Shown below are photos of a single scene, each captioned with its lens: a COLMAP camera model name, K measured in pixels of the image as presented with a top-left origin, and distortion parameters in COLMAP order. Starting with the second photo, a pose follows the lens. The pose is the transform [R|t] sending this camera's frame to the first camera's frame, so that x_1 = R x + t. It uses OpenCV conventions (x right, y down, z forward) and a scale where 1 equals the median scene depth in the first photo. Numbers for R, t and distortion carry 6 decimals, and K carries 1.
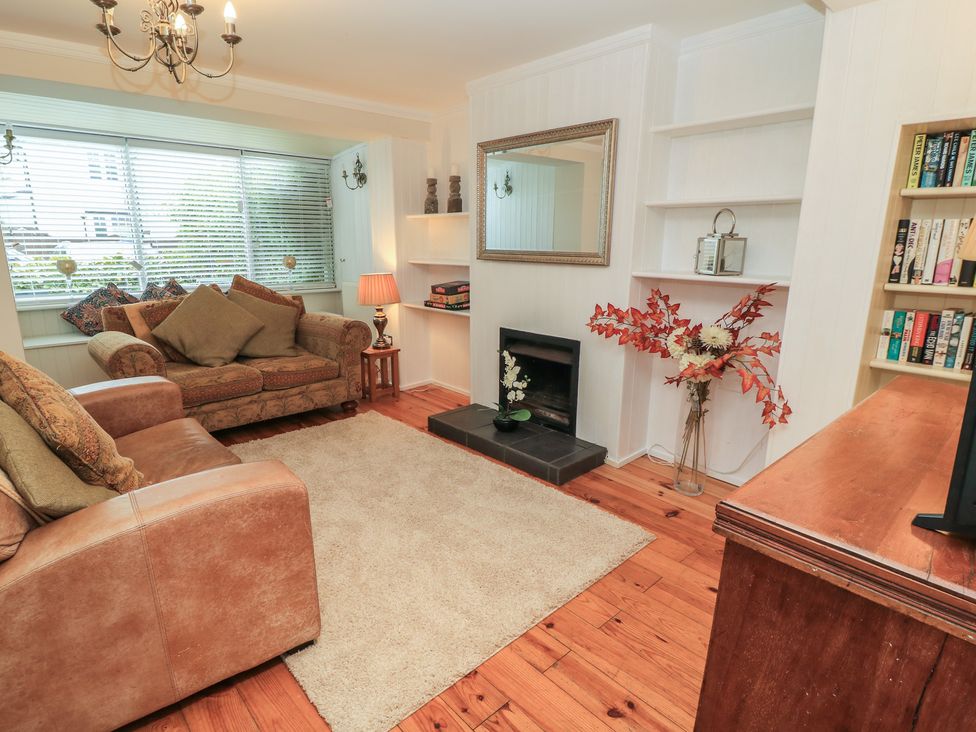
lens RADIAL K [[537.0, 0, 480.4], [0, 537.0, 368.6], [0, 0, 1]] dist [0.002812, -0.013453]
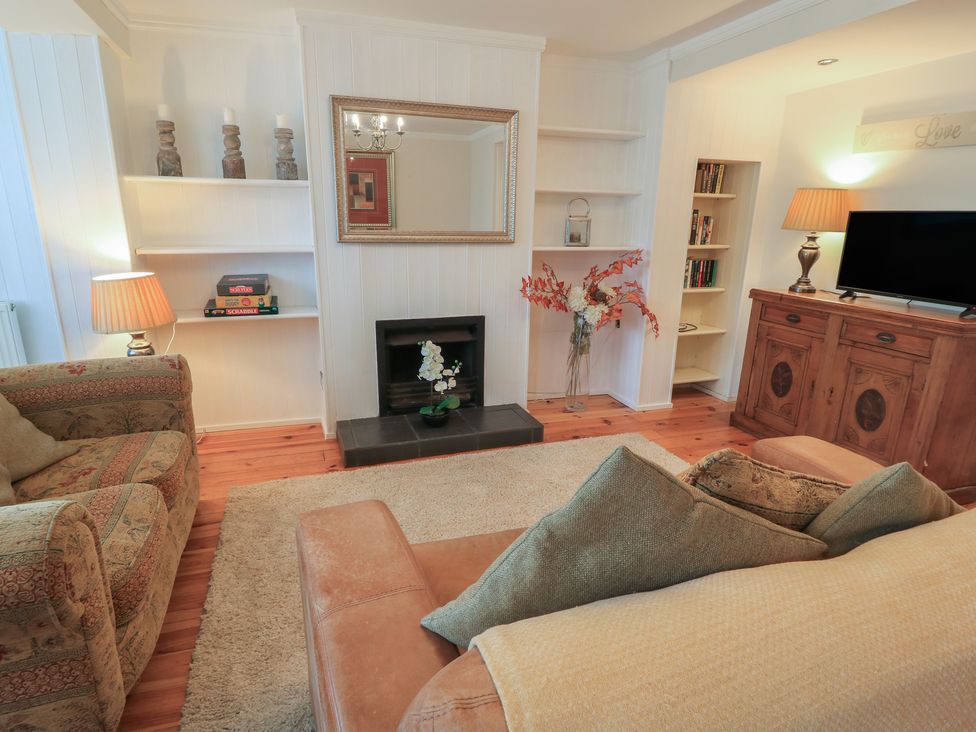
lens RADIAL K [[537.0, 0, 480.4], [0, 537.0, 368.6], [0, 0, 1]] dist [0.002812, -0.013453]
pose [[0.394100, -0.246528, 0.885386, -0.688731], [0.204466, 0.962728, 0.177053, -0.123177], [-0.896035, 0.111255, 0.429818, 0.494492]]
